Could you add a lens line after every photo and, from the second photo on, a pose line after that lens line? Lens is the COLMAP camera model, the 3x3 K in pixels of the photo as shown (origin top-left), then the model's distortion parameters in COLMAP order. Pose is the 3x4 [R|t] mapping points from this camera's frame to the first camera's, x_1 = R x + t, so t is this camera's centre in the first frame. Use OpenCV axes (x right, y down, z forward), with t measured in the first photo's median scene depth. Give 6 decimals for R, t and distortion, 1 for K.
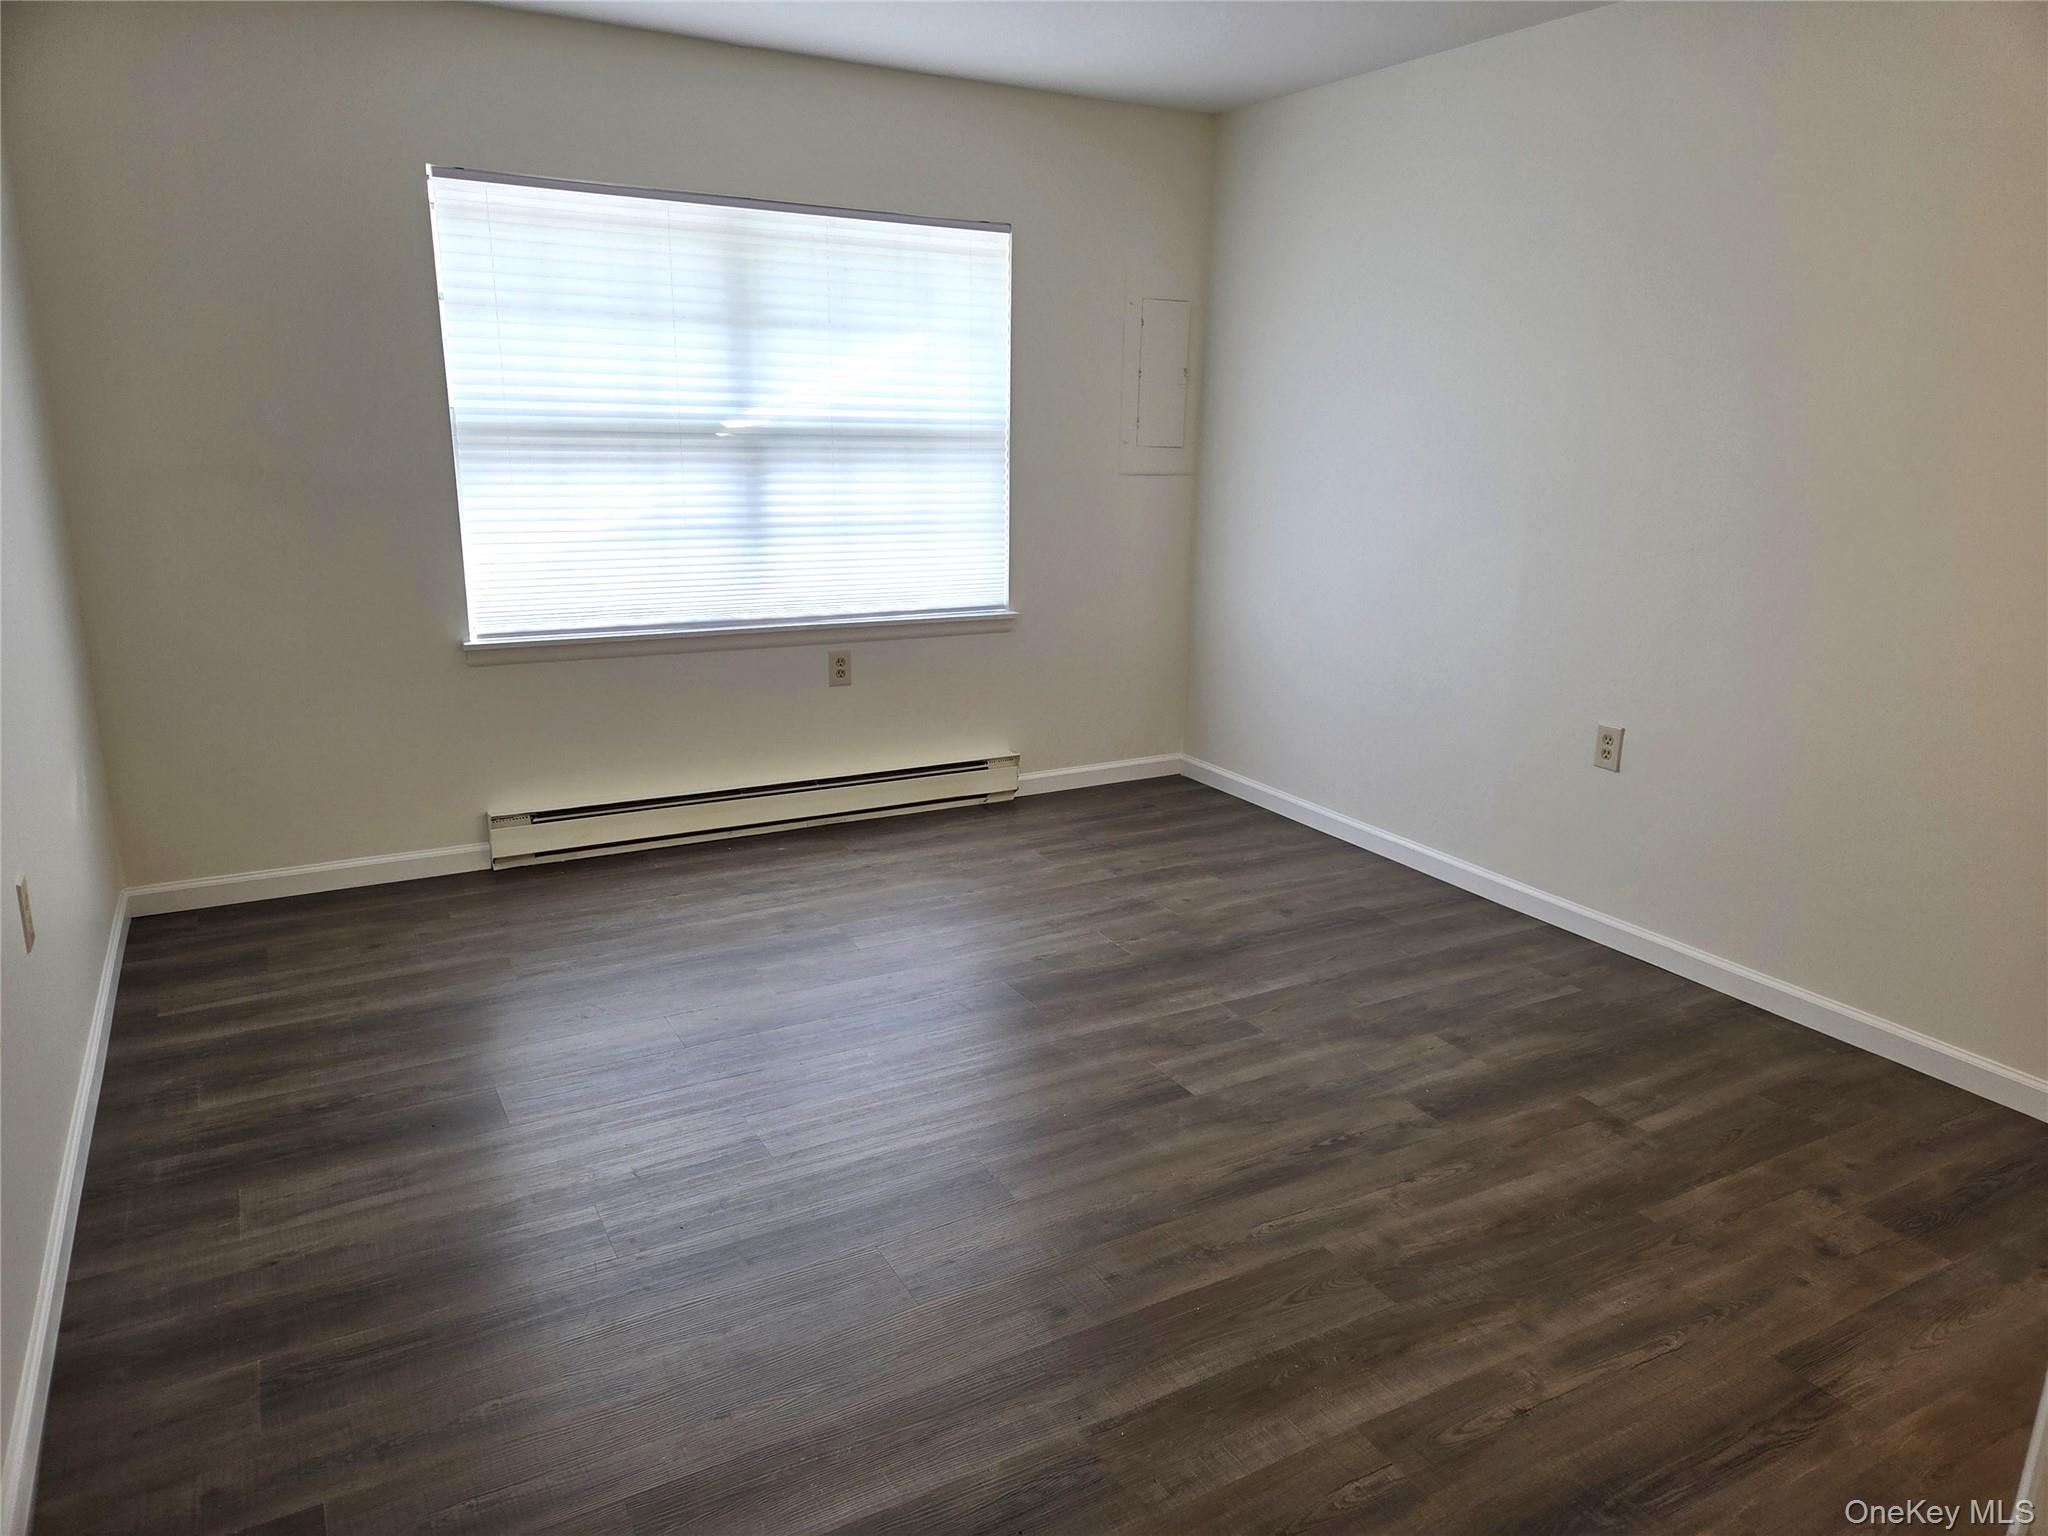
lens RADIAL K [[1372.4, 0, 1033.7], [0, 1372.4, 773.3], [0, 0, 1]] dist [0.038873, -0.012549]
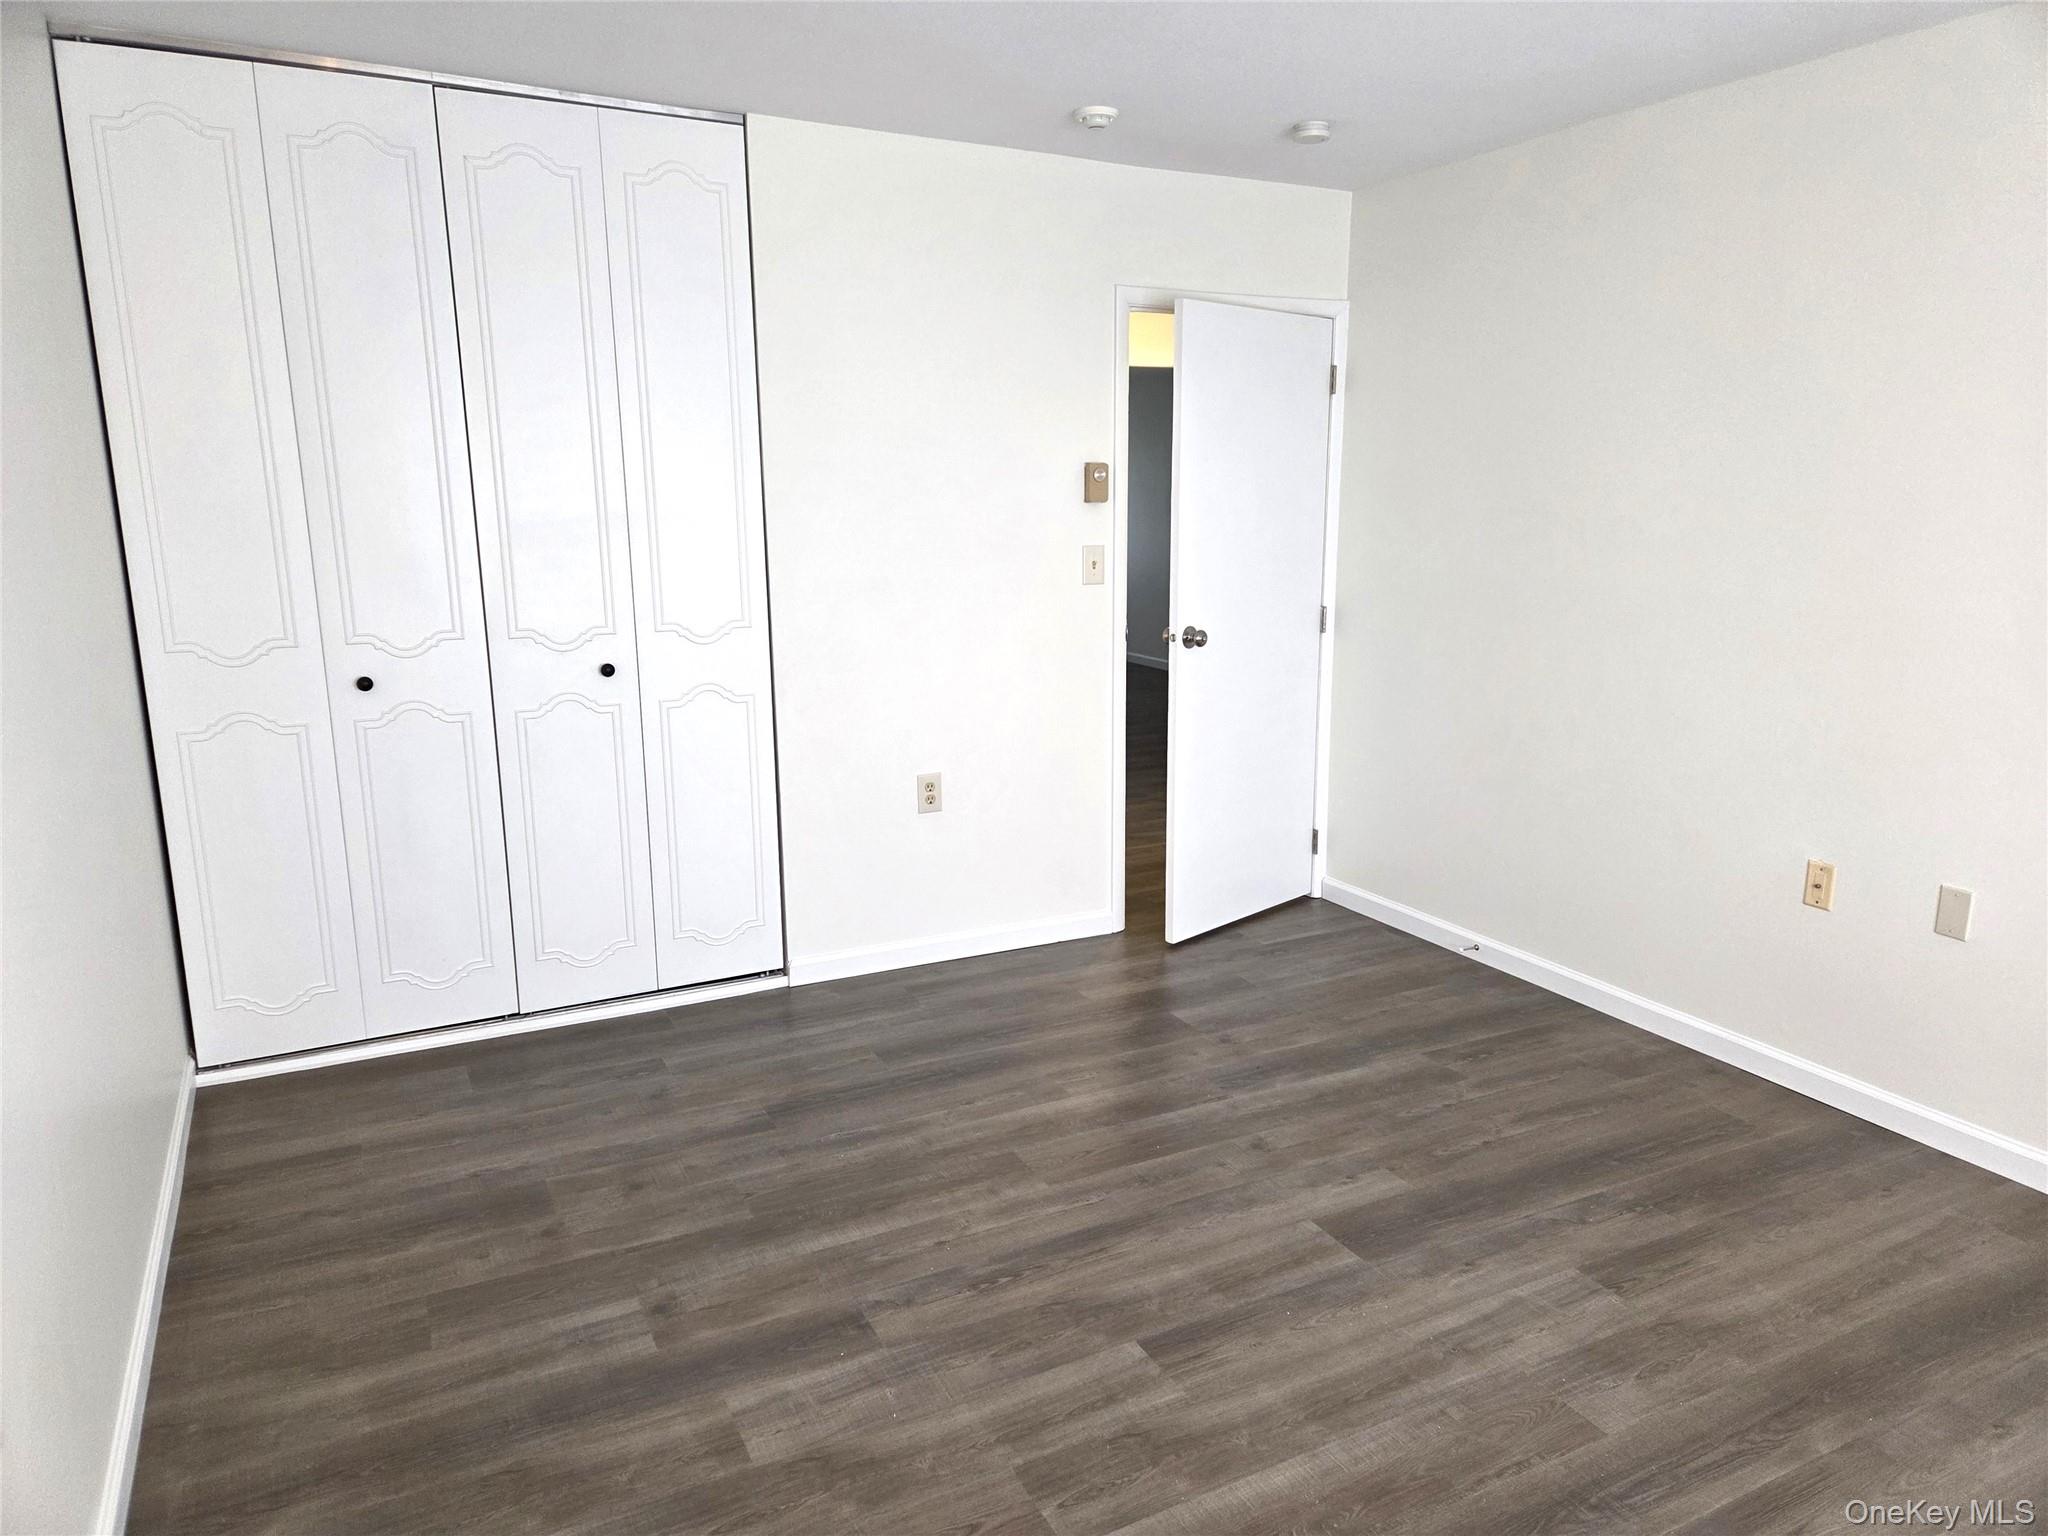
lens RADIAL K [[1372.4, 0, 1025.7], [0, 1372.4, 771.1], [0, 0, 1]] dist [0.038873, -0.012549]
pose [[-0.998883, -0.030939, 0.035710, 0.177041], [-0.011646, 0.893686, 0.448541, -0.476670], [-0.045791, 0.447624, -0.893048, 1.717047]]
